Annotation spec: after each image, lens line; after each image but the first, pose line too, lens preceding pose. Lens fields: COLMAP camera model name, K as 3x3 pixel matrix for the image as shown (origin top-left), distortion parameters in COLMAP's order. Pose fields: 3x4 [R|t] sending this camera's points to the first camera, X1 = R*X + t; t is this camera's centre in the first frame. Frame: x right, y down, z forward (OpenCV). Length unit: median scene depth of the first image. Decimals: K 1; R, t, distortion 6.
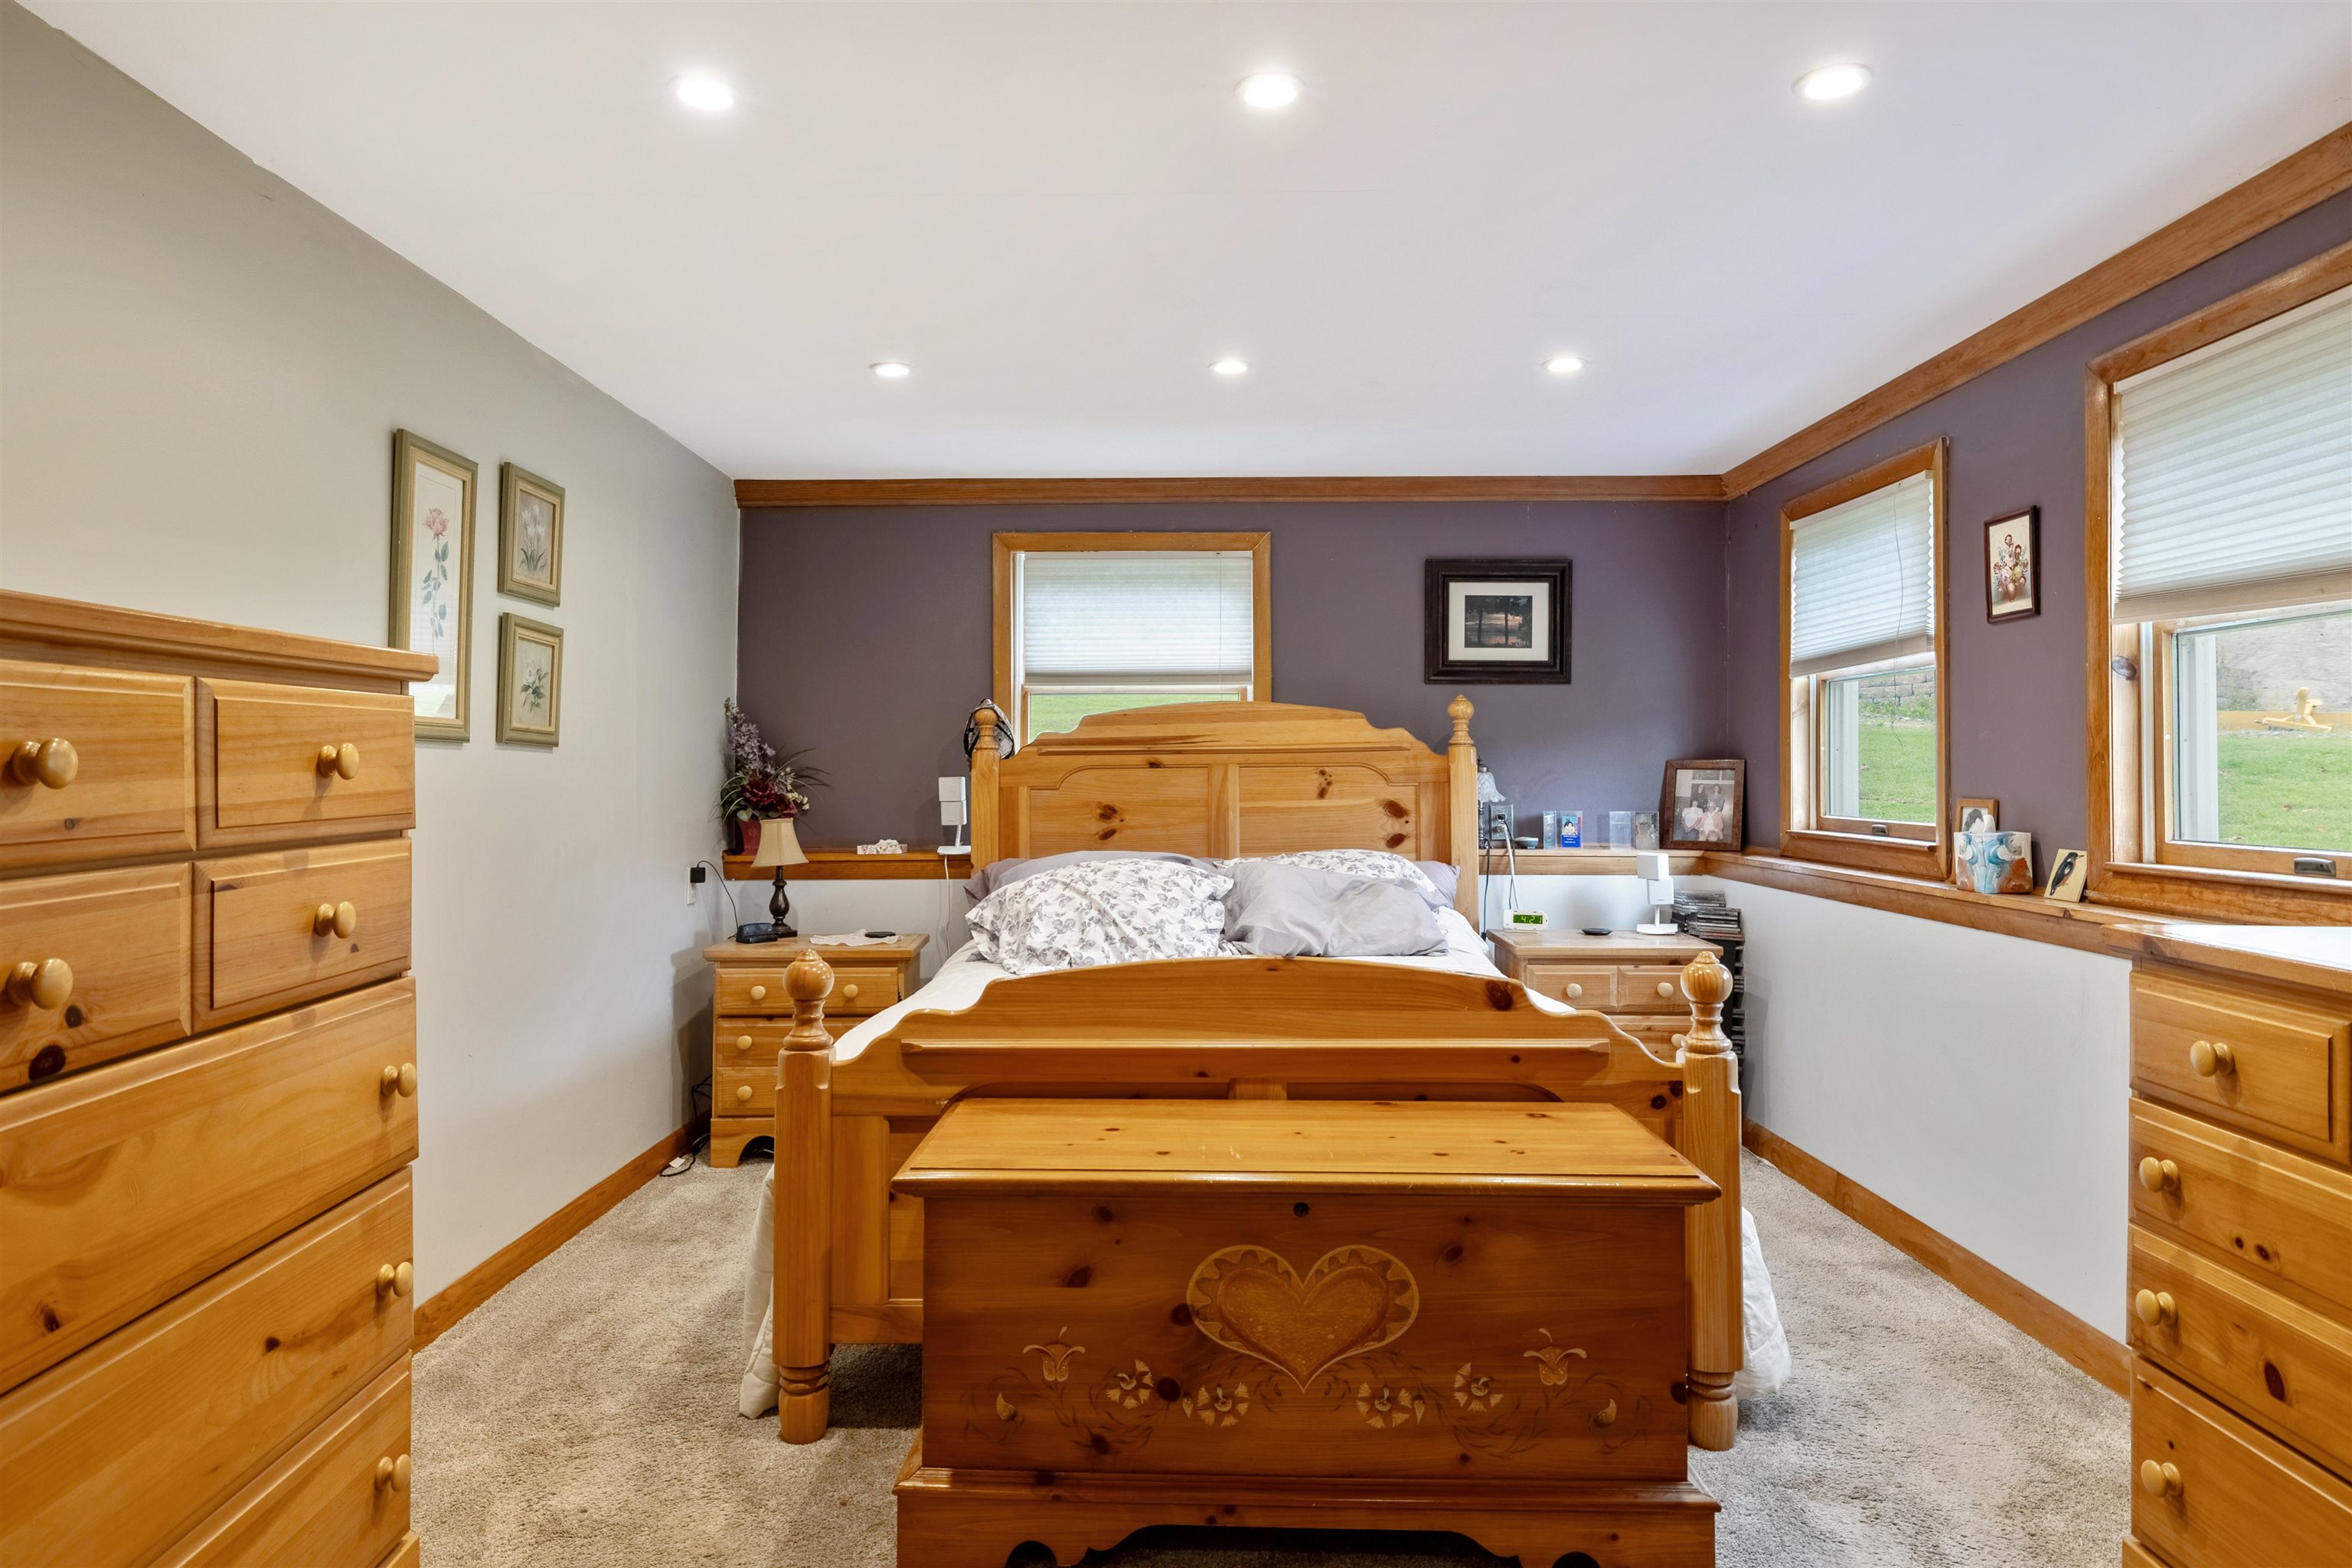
lens RADIAL K [[1457.1, 0, 1166.0], [0, 1457.1, 779.1], [0, 0, 1]] dist [0.001433, 0.022923]
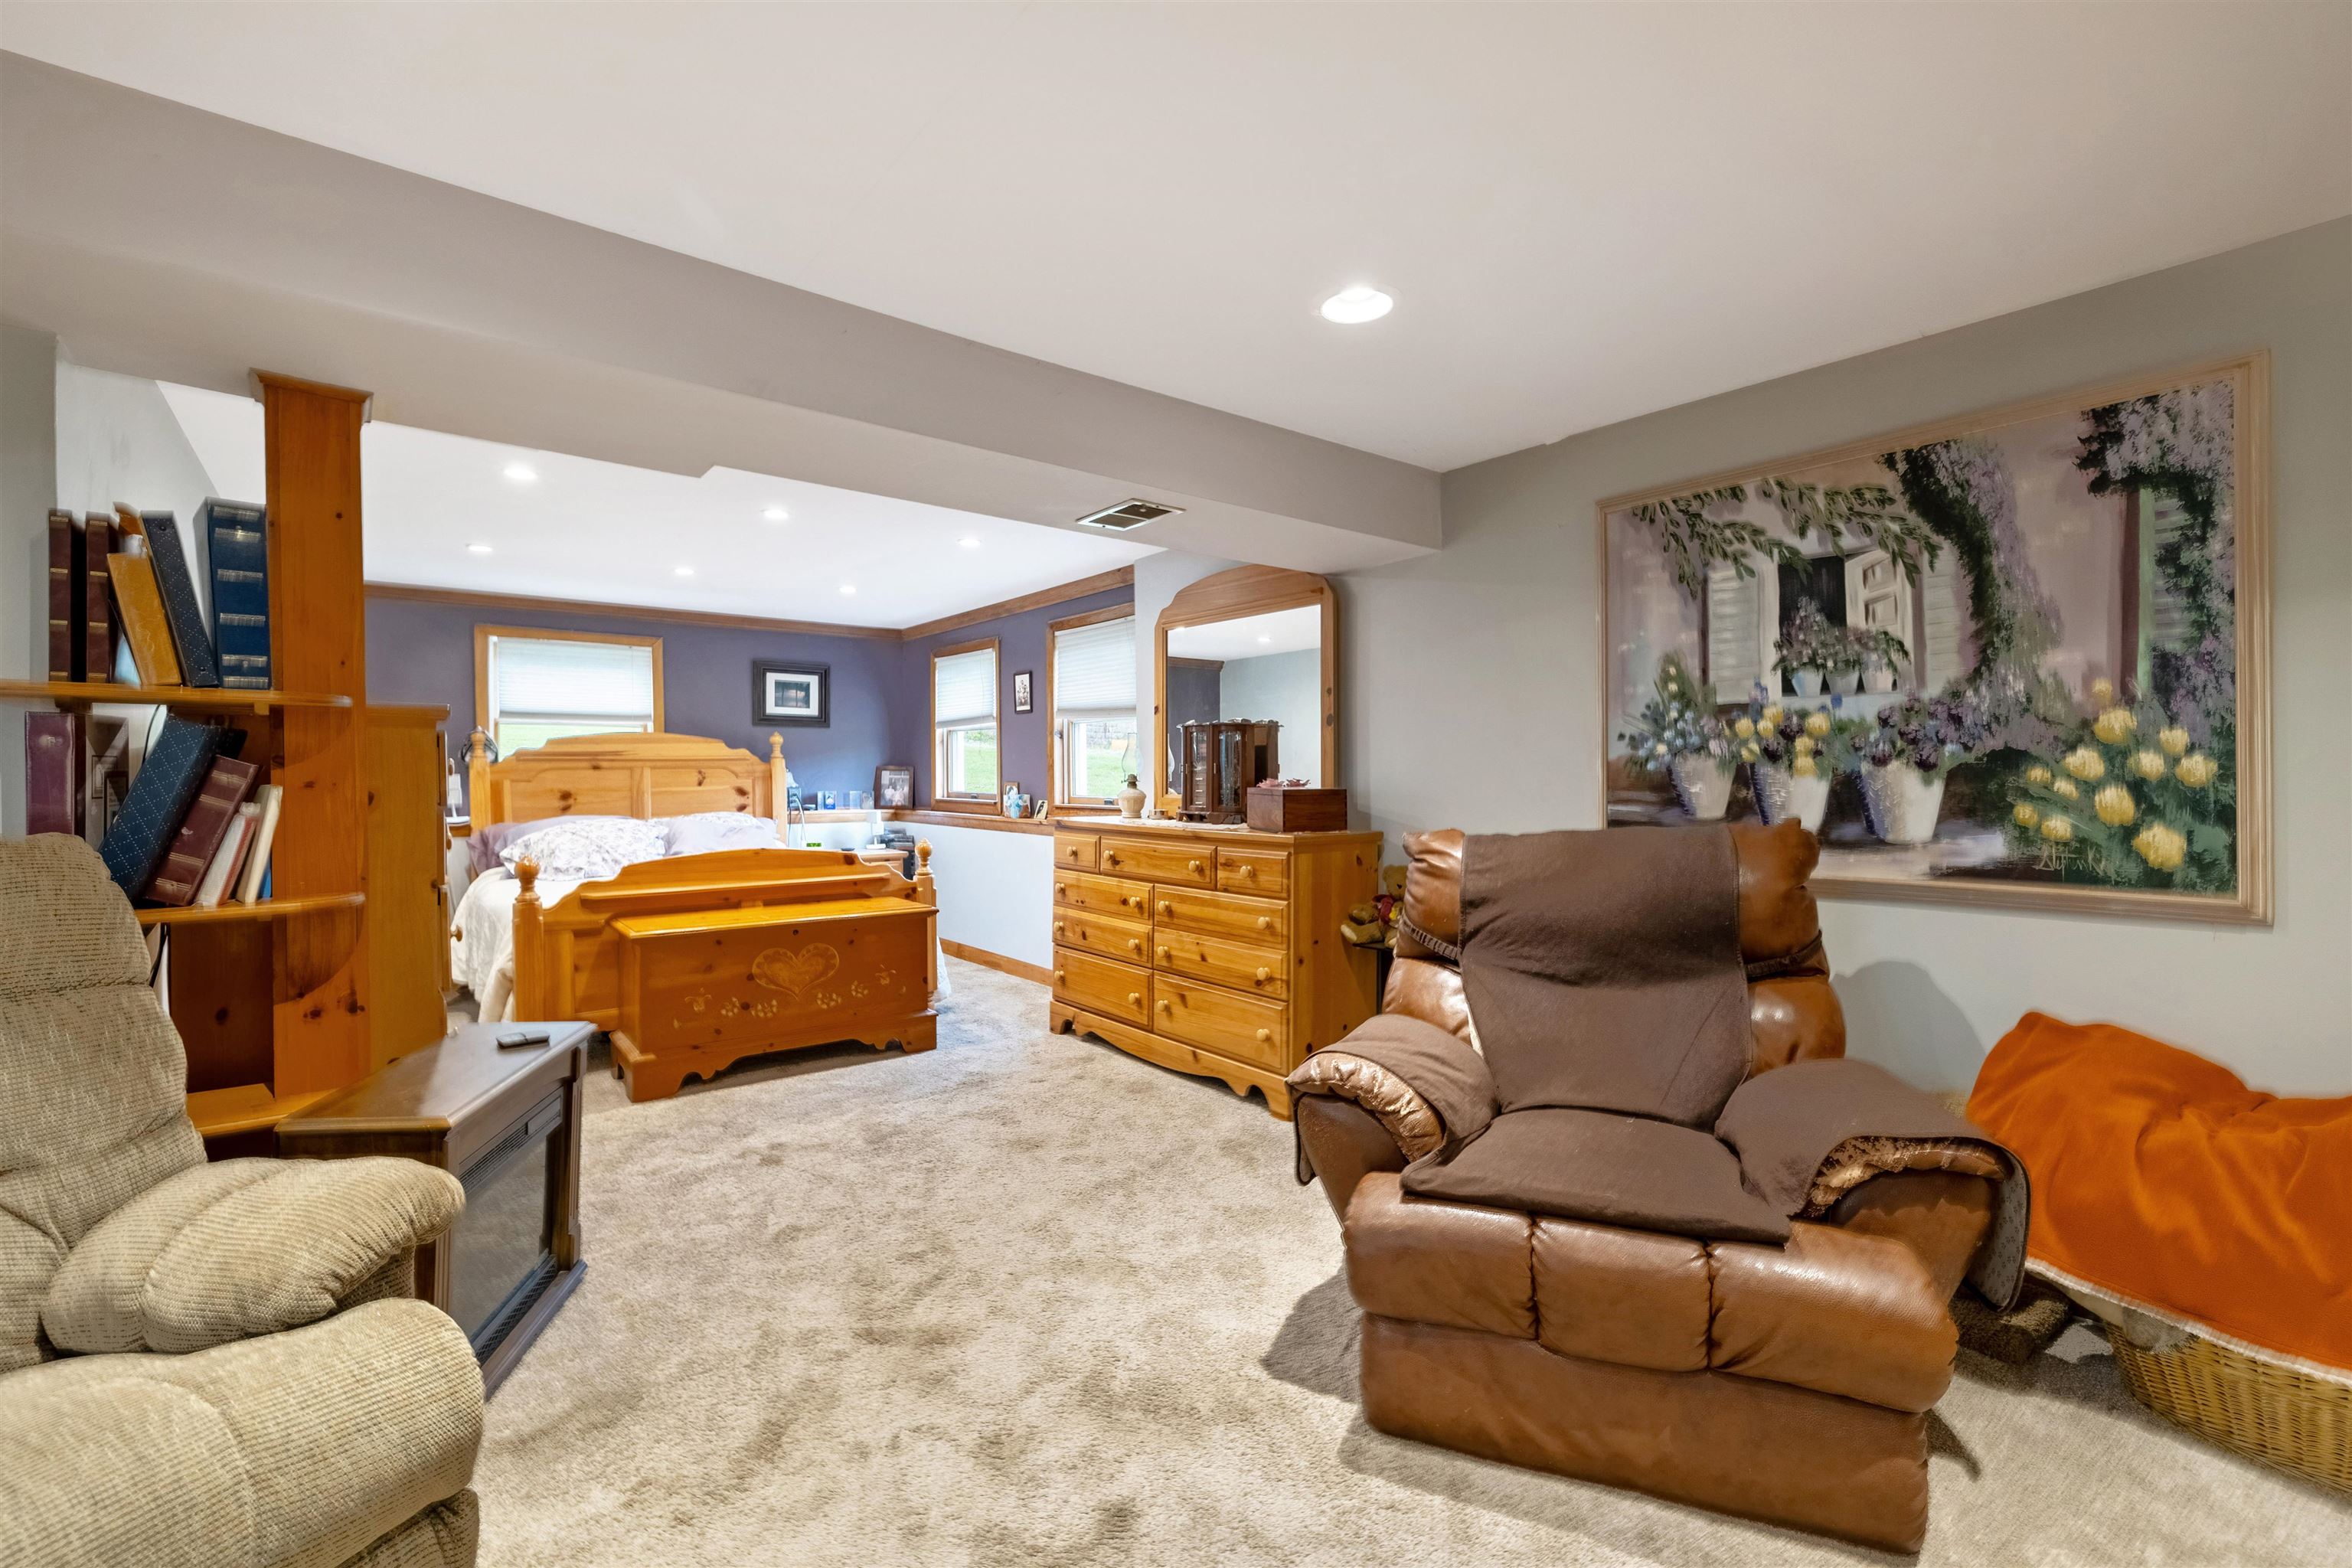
lens RADIAL K [[1015.1, 0, 1181.5], [0, 1015.1, 761.0], [0, 0, 1]] dist [-0.000854, -0.000290]
pose [[0.777057, 0.006971, 0.629392, -0.259079], [0.003205, 0.999882, -0.015031, 0.003113], [-0.629422, 0.013697, 0.776943, -0.443132]]
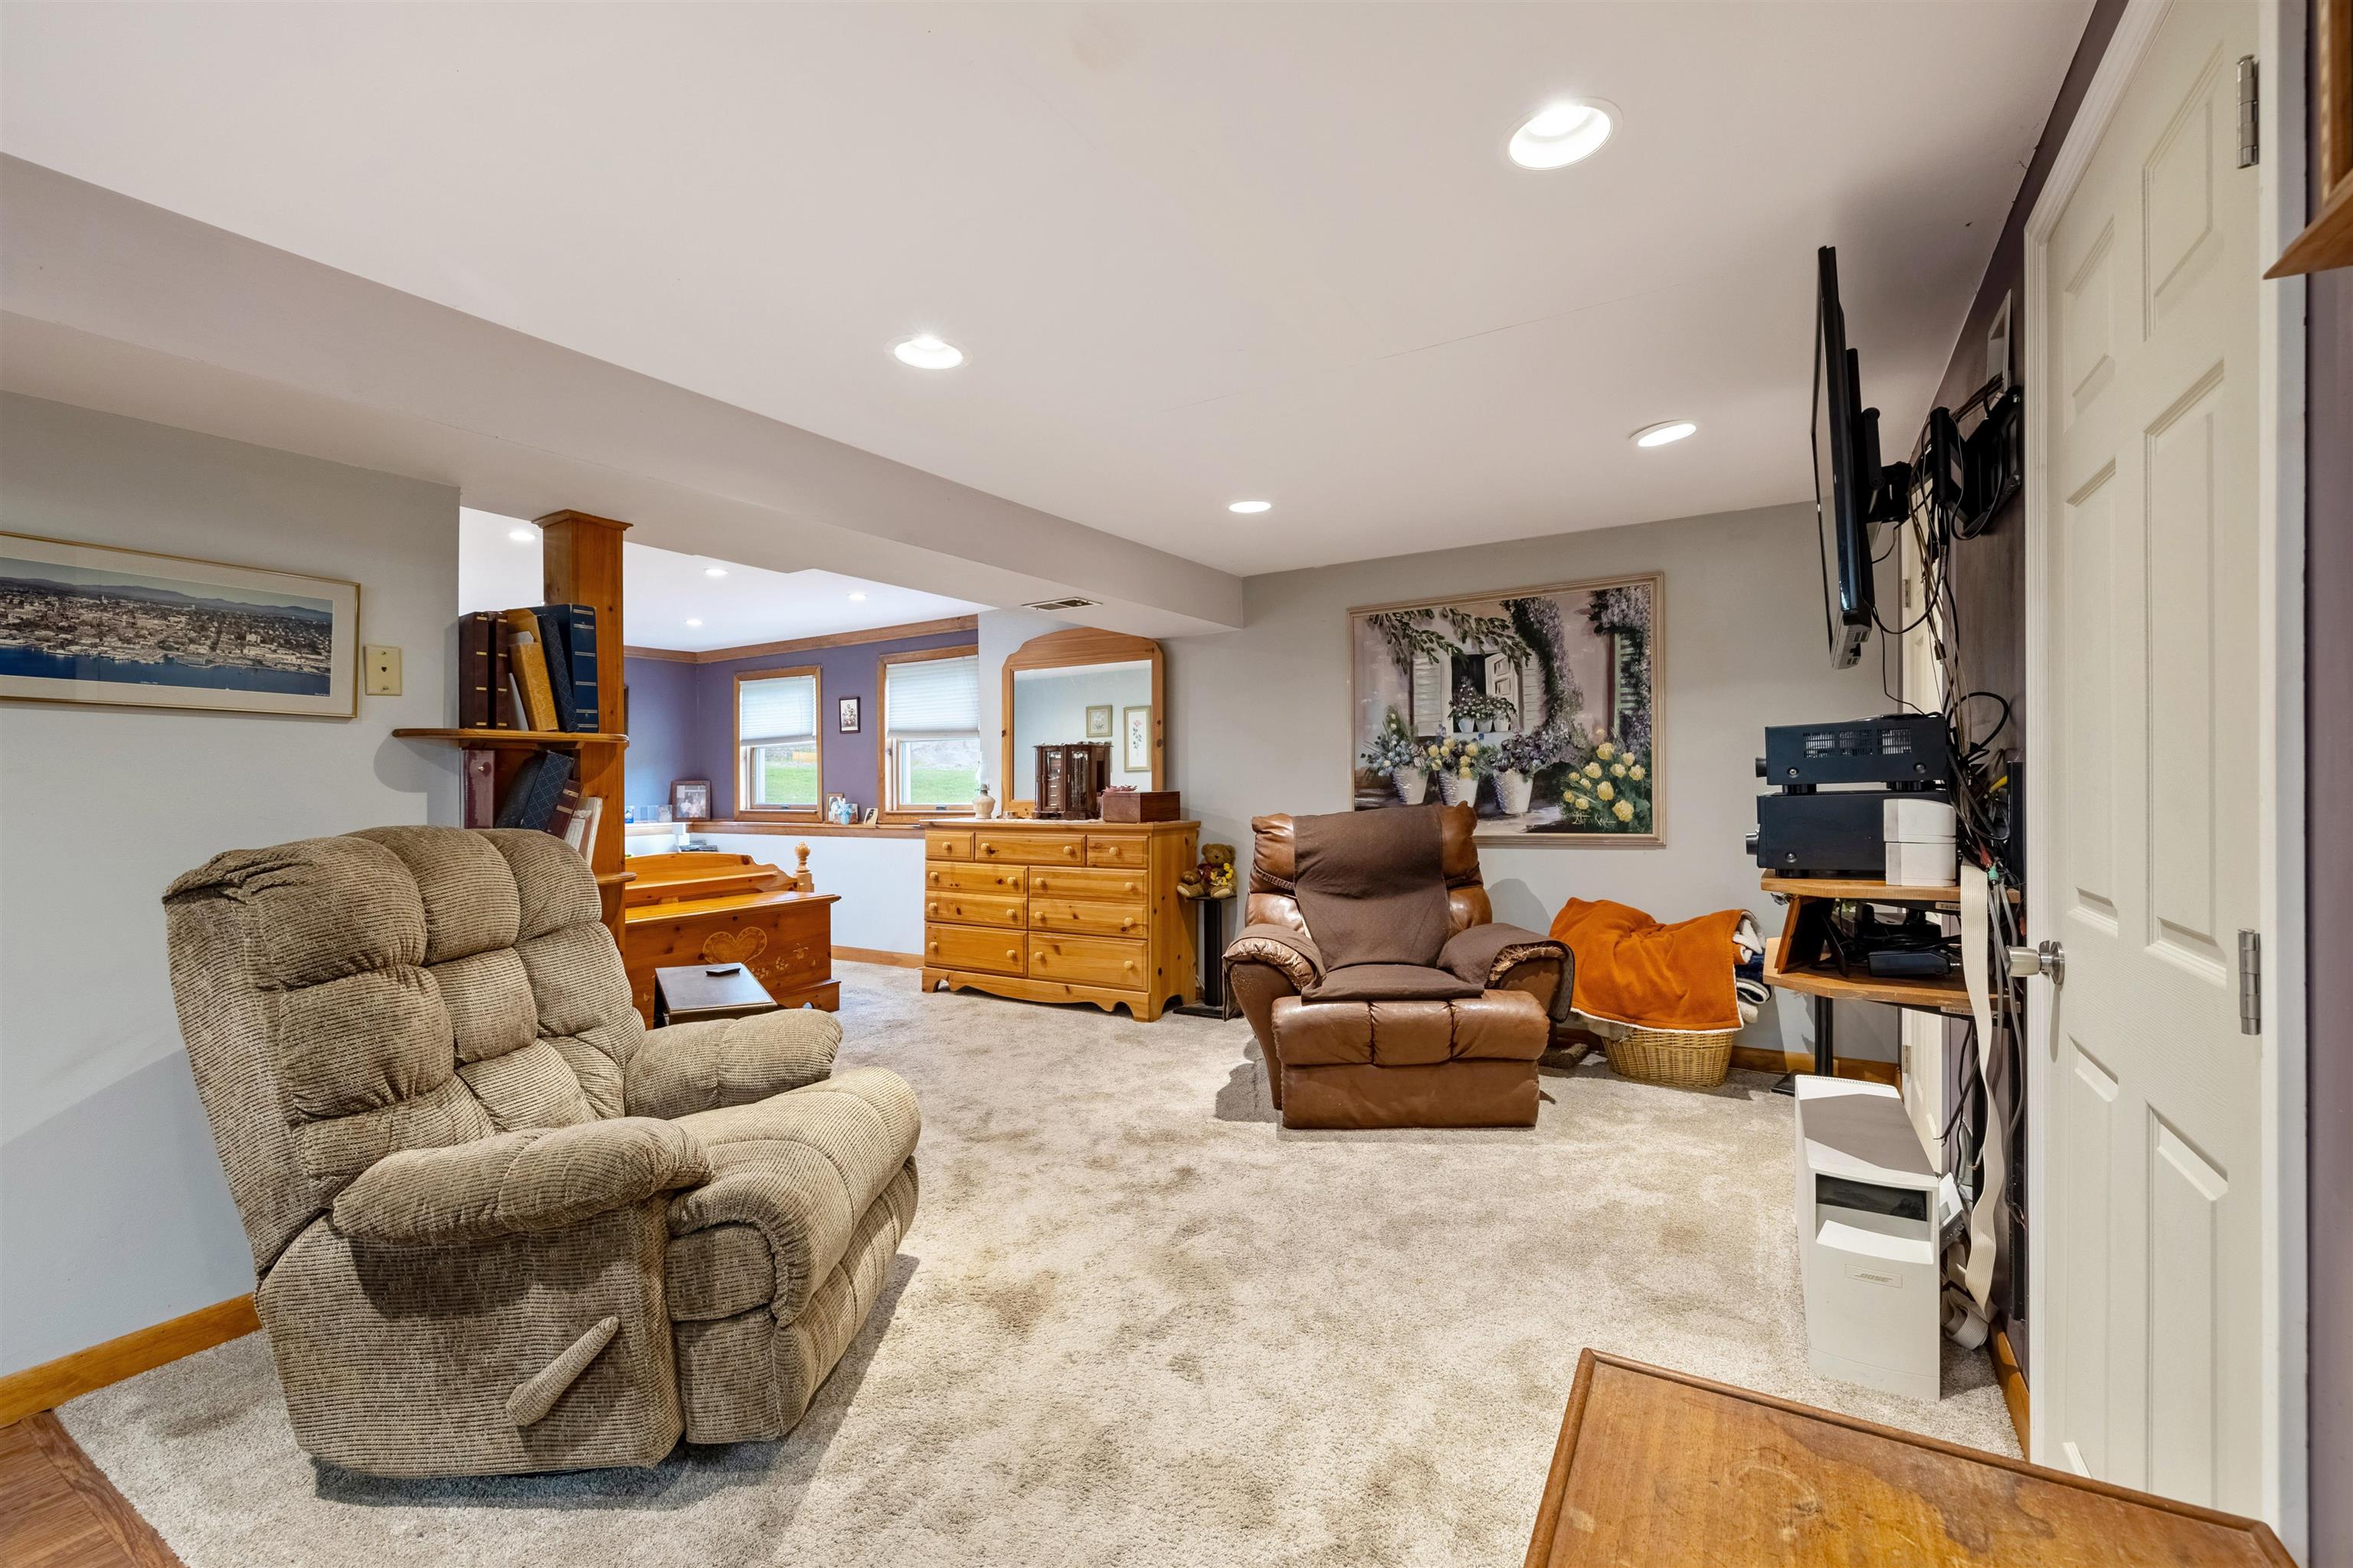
lens RADIAL K [[1011.1, 0, 1181.7], [0, 1011.1, 782.2], [0, 0, 1]] dist [-0.001078, -0.000631]
pose [[0.522274, -0.008827, 0.852732, -0.630893], [0.017654, 0.999844, -0.000462, 0.003410], [-0.852595, 0.015295, 0.522348, -0.504422]]
